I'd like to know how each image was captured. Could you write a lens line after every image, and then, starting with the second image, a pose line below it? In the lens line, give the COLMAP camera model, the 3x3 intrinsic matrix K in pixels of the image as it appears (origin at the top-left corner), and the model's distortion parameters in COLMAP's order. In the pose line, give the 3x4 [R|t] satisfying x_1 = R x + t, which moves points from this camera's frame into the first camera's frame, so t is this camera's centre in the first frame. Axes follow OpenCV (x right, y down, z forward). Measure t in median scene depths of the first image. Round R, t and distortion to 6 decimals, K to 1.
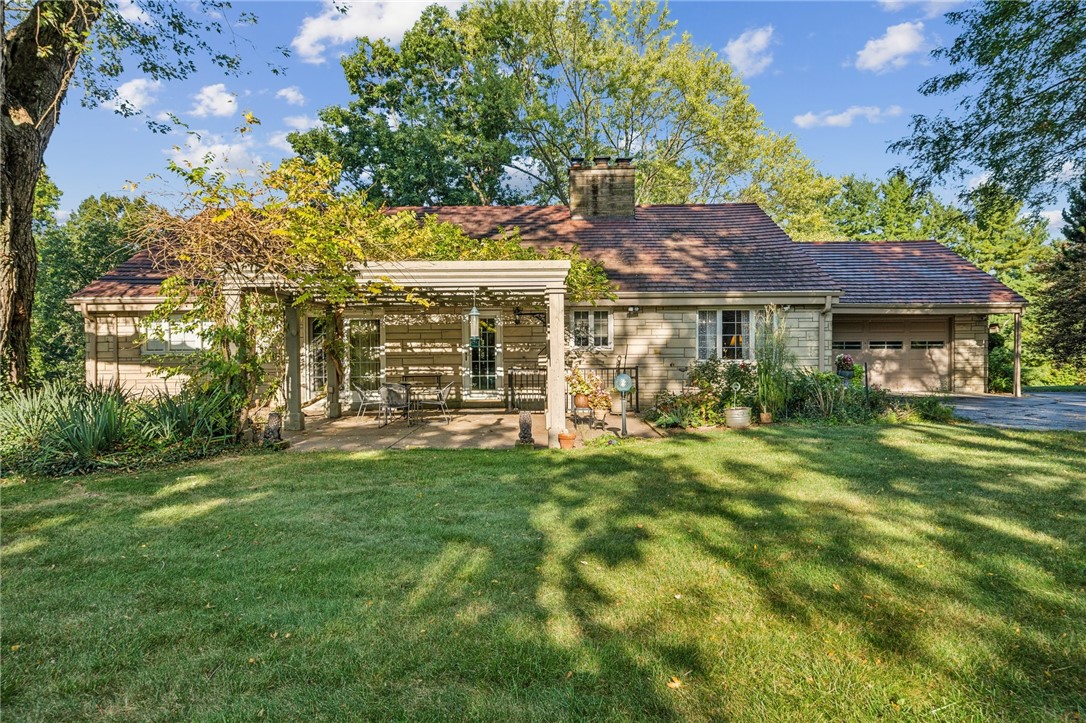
lens RADIAL K [[748.0, 0, 543.1], [0, 748.0, 359.9], [0, 0, 1]] dist [-0.009247, -0.000259]
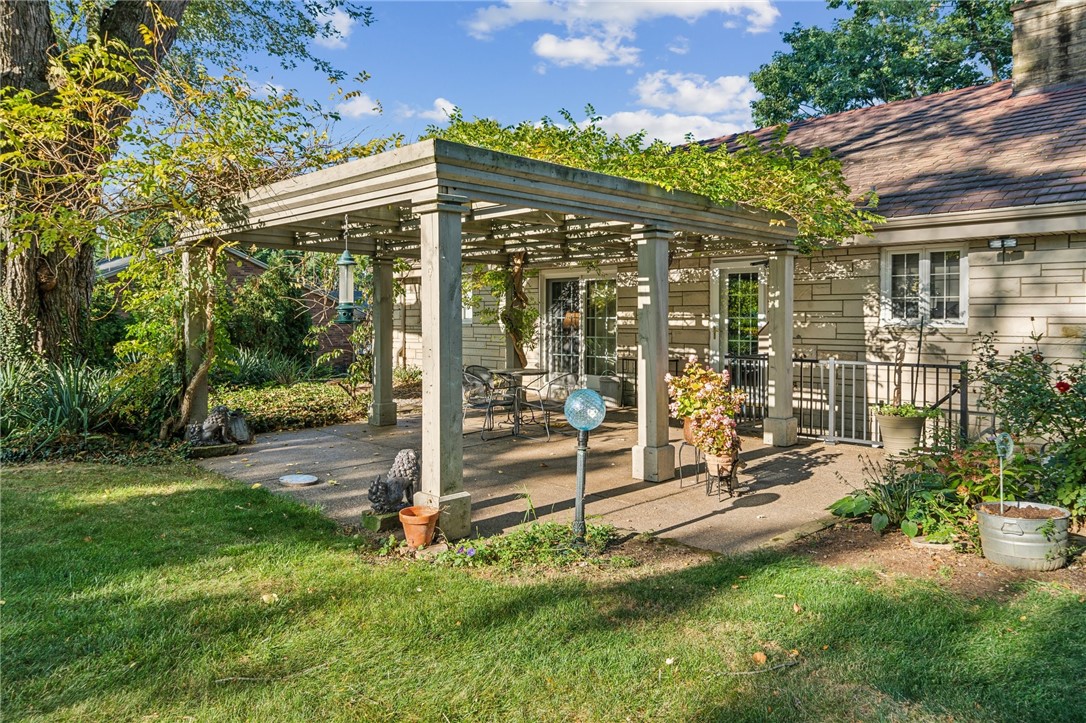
lens RADIAL K [[748.0, 0, 539.2], [0, 748.0, 319.9], [0, 0, 1]] dist [-0.009247, -0.000259]
pose [[0.697377, 0.011098, -0.716619, 0.252945], [-0.017042, 0.999854, -0.001100, -0.012761], [0.716502, 0.012979, 0.697464, 0.442372]]
